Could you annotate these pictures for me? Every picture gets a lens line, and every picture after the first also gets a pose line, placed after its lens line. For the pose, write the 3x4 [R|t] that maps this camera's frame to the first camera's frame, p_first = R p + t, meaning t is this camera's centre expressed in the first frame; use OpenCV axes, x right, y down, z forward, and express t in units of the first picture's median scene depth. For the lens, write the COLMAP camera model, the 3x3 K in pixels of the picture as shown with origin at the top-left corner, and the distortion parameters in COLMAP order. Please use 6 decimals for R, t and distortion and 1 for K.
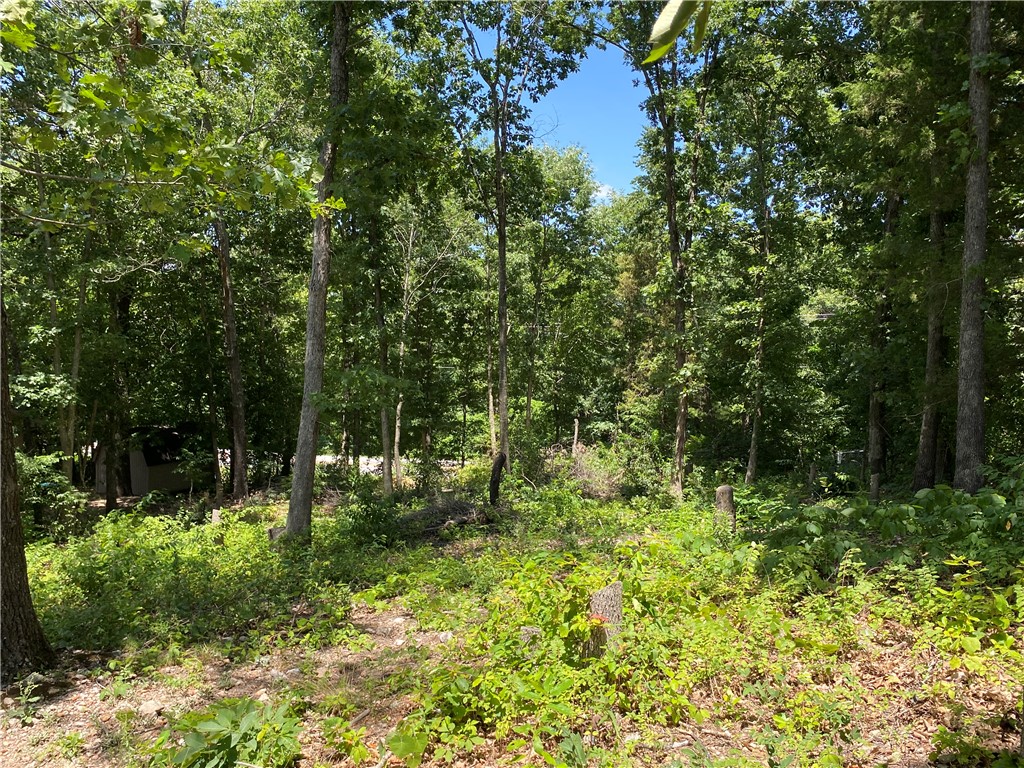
lens RADIAL K [[823.7, 0, 505.9], [0, 823.7, 374.6], [0, 0, 1]] dist [0.030127, -0.036359]
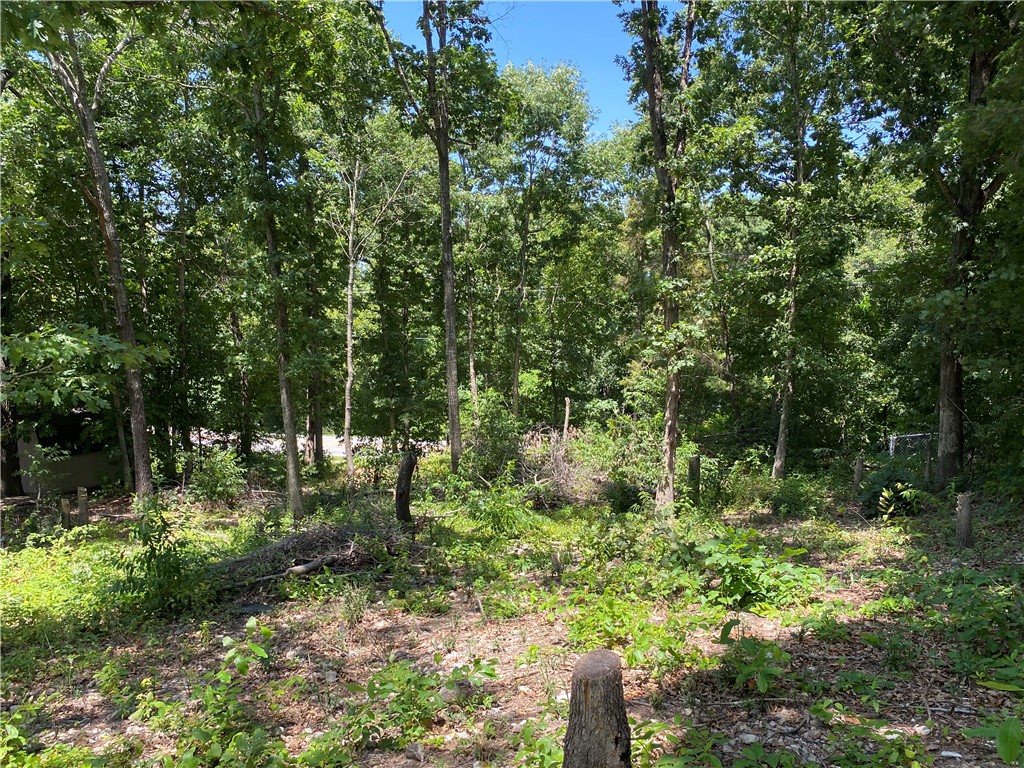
lens RADIAL K [[823.7, 0, 517.0], [0, 823.7, 385.8], [0, 0, 1]] dist [0.030127, -0.036359]
pose [[0.999316, -0.010627, -0.035412, 0.059607], [0.012246, 0.998875, 0.045807, 0.003788], [0.034885, -0.046210, 0.998322, 0.164750]]
